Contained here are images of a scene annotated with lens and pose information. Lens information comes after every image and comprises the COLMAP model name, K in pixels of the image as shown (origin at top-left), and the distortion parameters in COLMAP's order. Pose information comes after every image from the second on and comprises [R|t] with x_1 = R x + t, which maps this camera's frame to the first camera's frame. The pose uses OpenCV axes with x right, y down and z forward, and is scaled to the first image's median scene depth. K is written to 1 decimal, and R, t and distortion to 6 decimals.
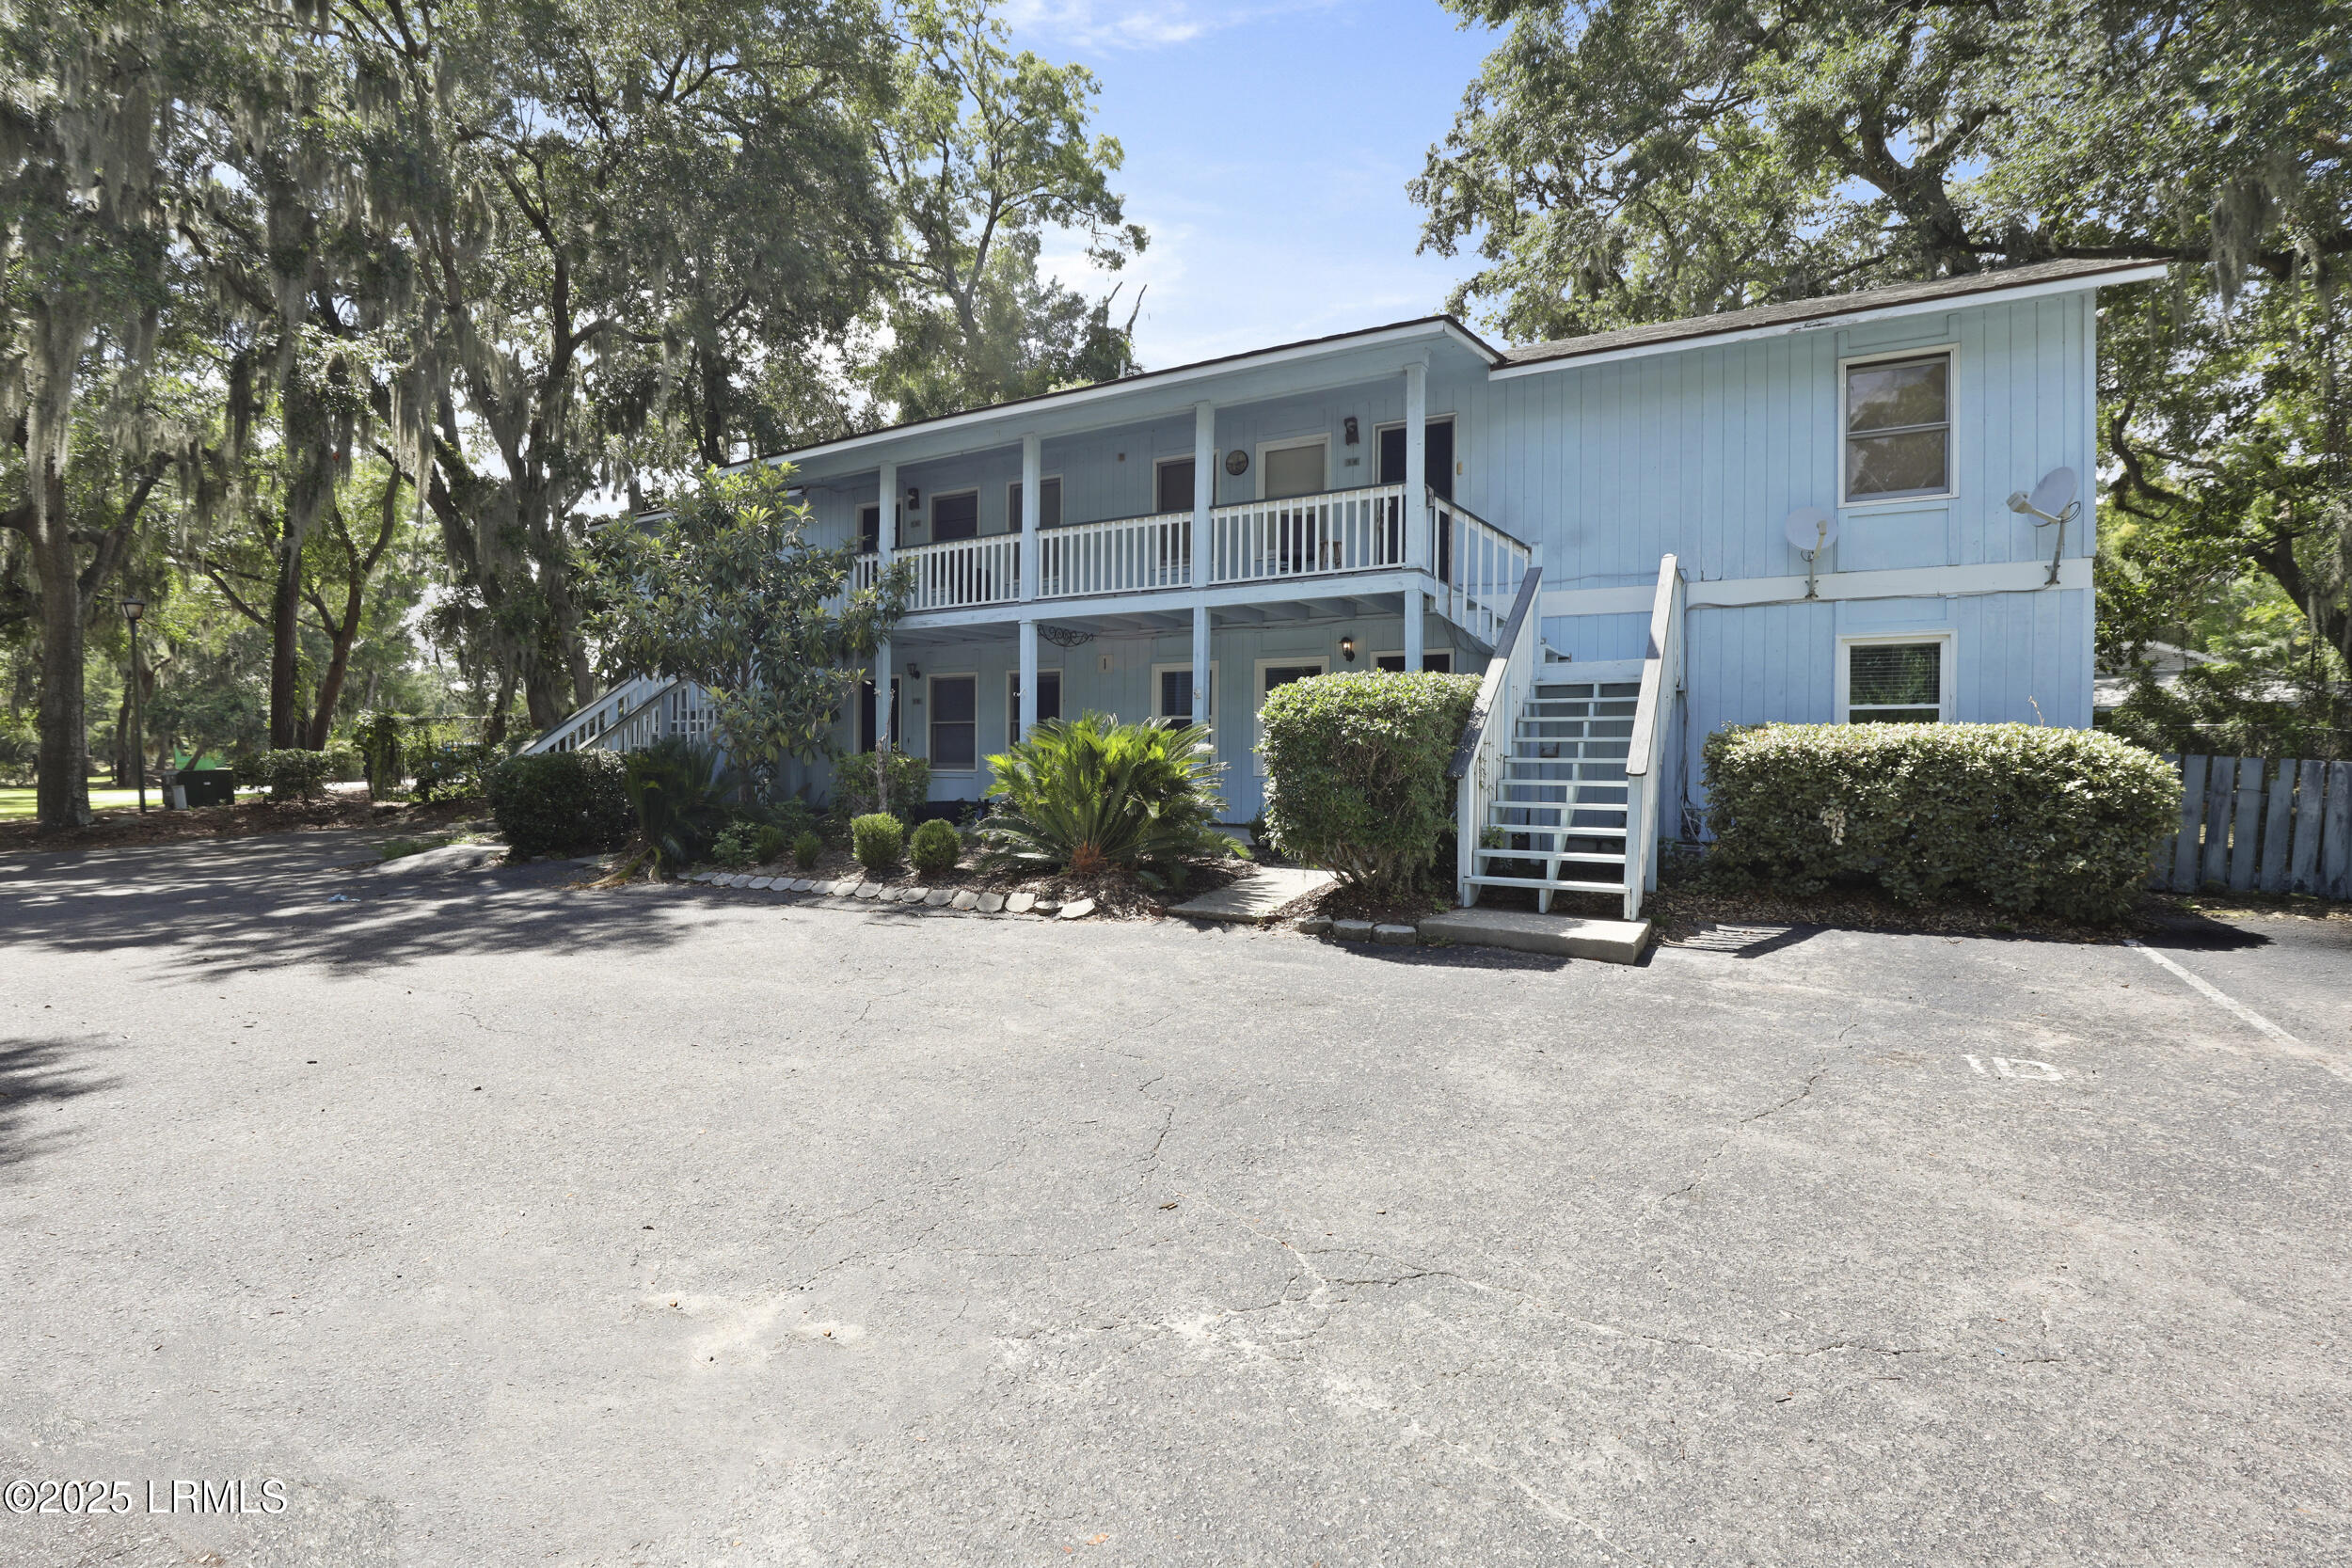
lens RADIAL K [[1090.2, 0, 1170.6], [0, 1090.2, 775.8], [0, 0, 1]] dist [-0.025813, 0.000955]
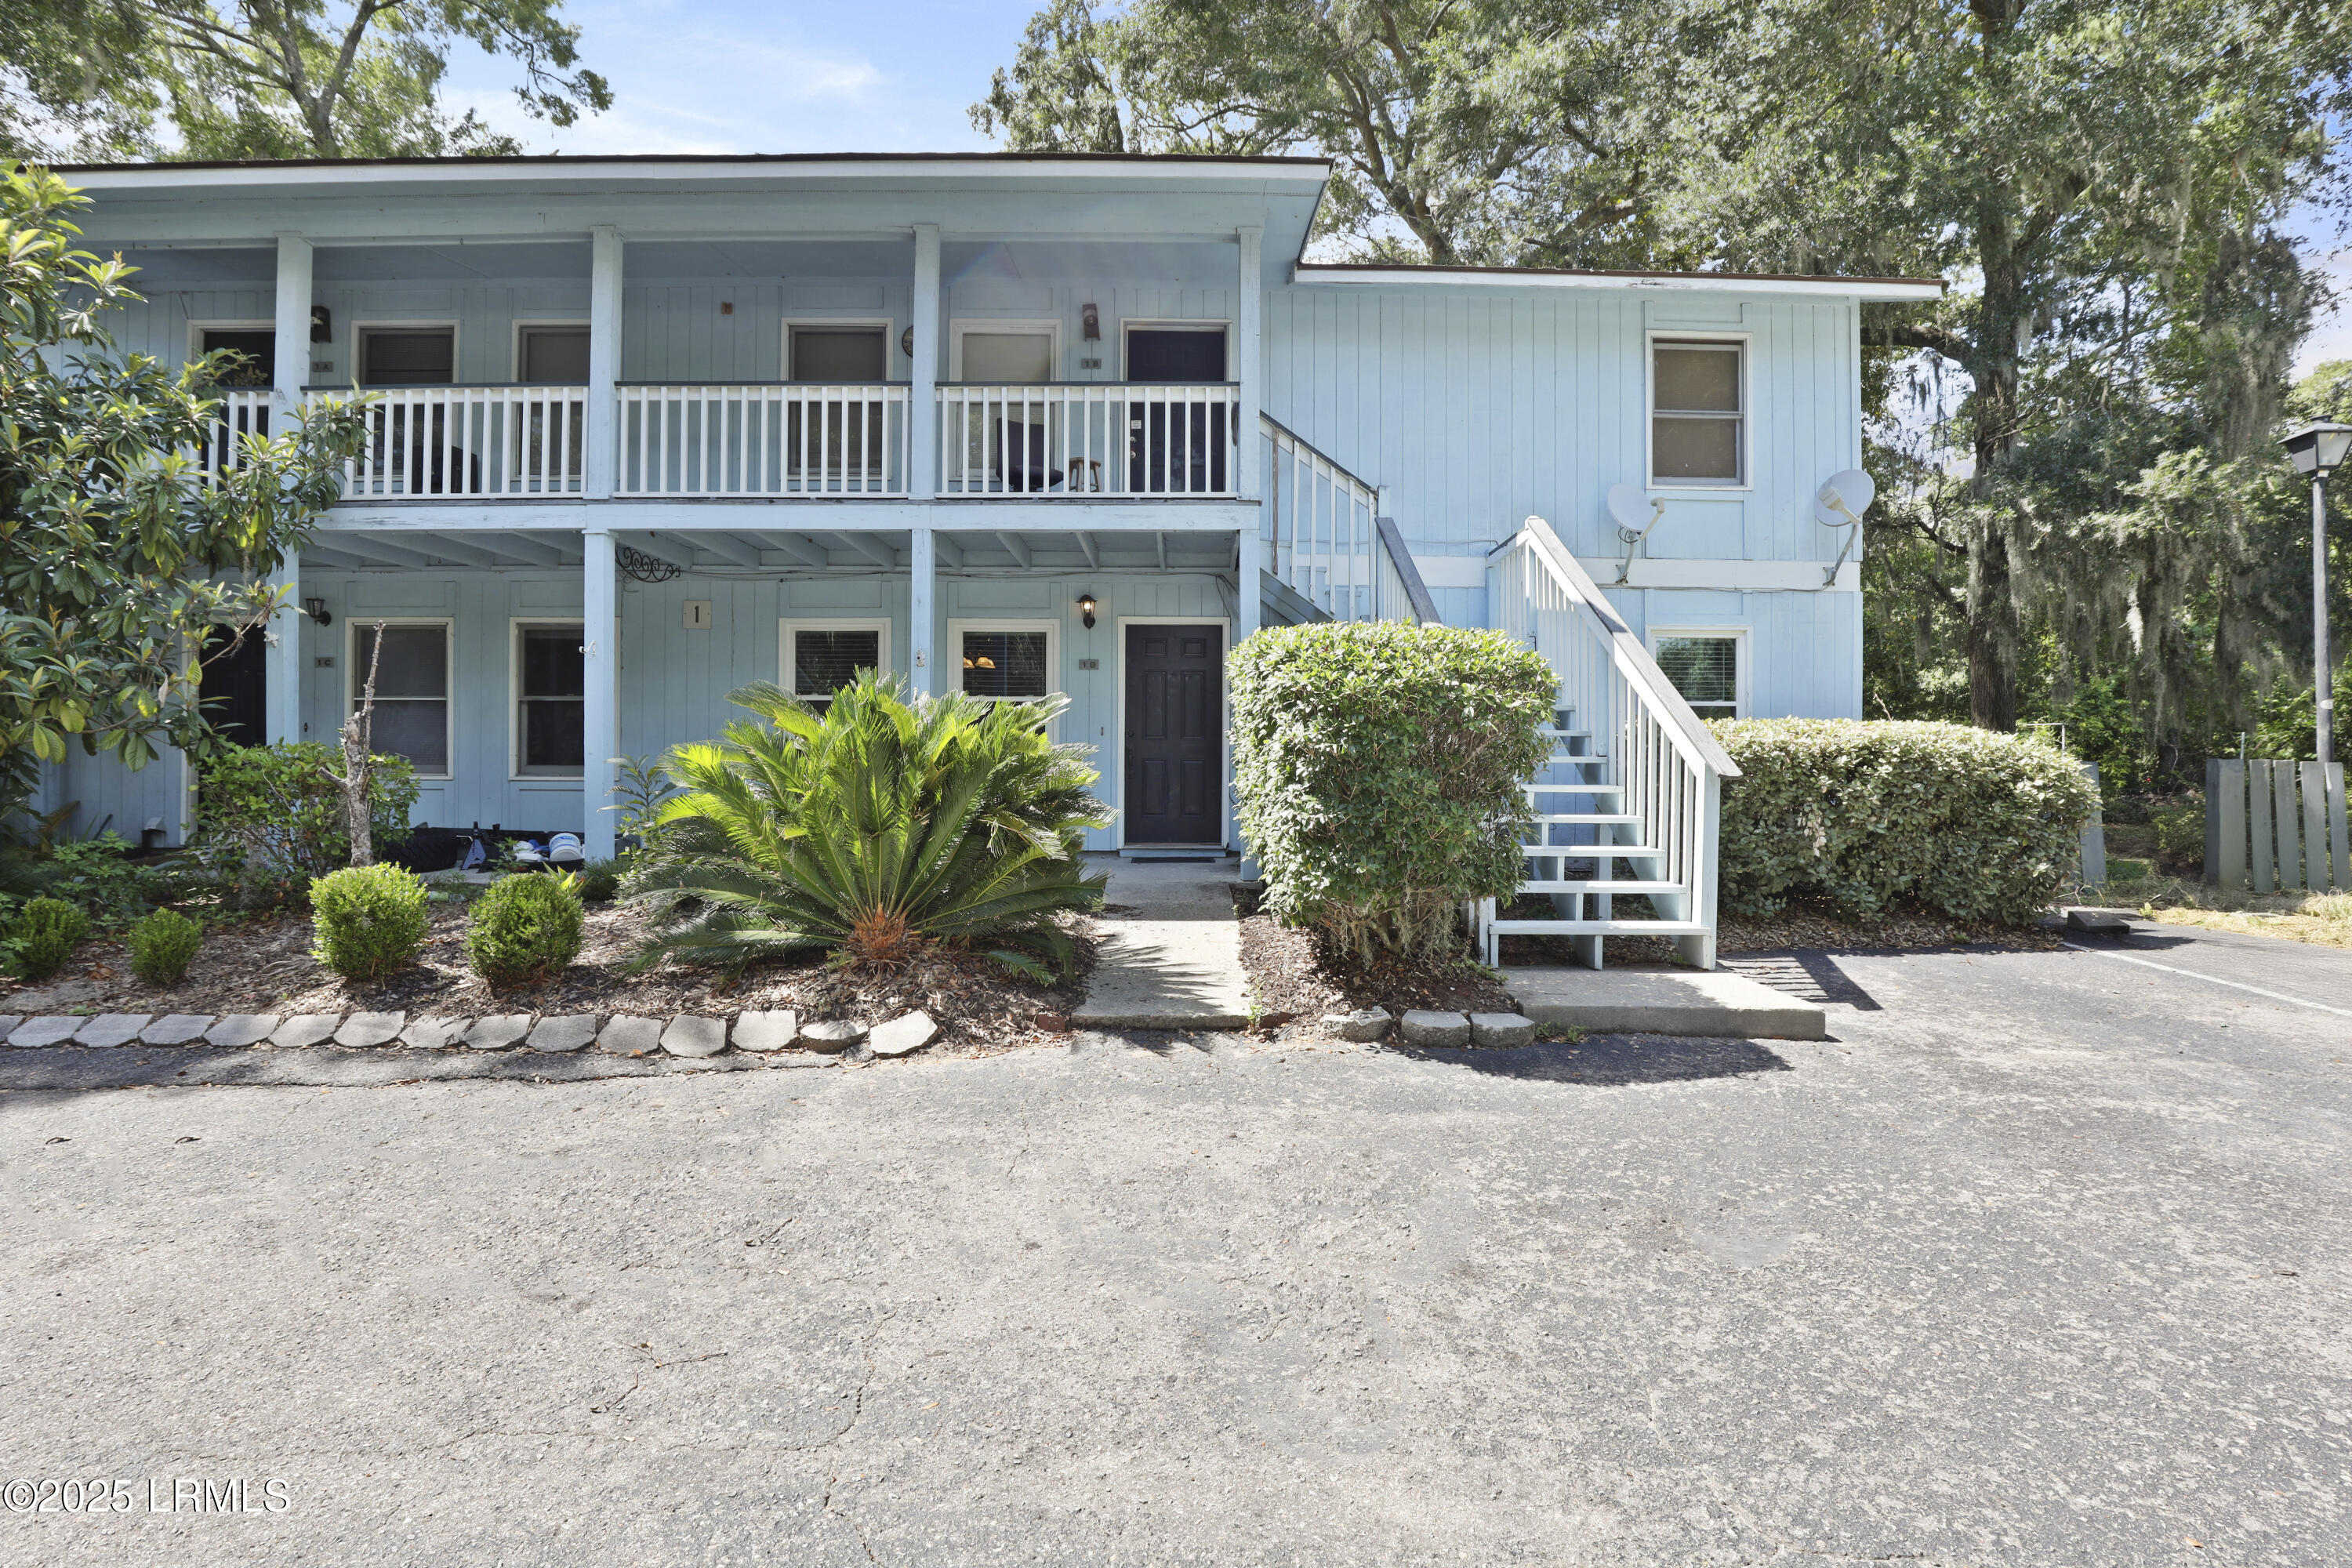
lens RADIAL K [[1090.3, 0, 1182.6], [0, 1090.3, 775.2], [0, 0, 1]] dist [-0.025813, 0.000955]
pose [[0.860275, -0.005685, 0.509799, -0.204203], [0.007085, 0.999975, -0.000805, -0.003190], [-0.509781, 0.004305, 0.860293, 0.400773]]
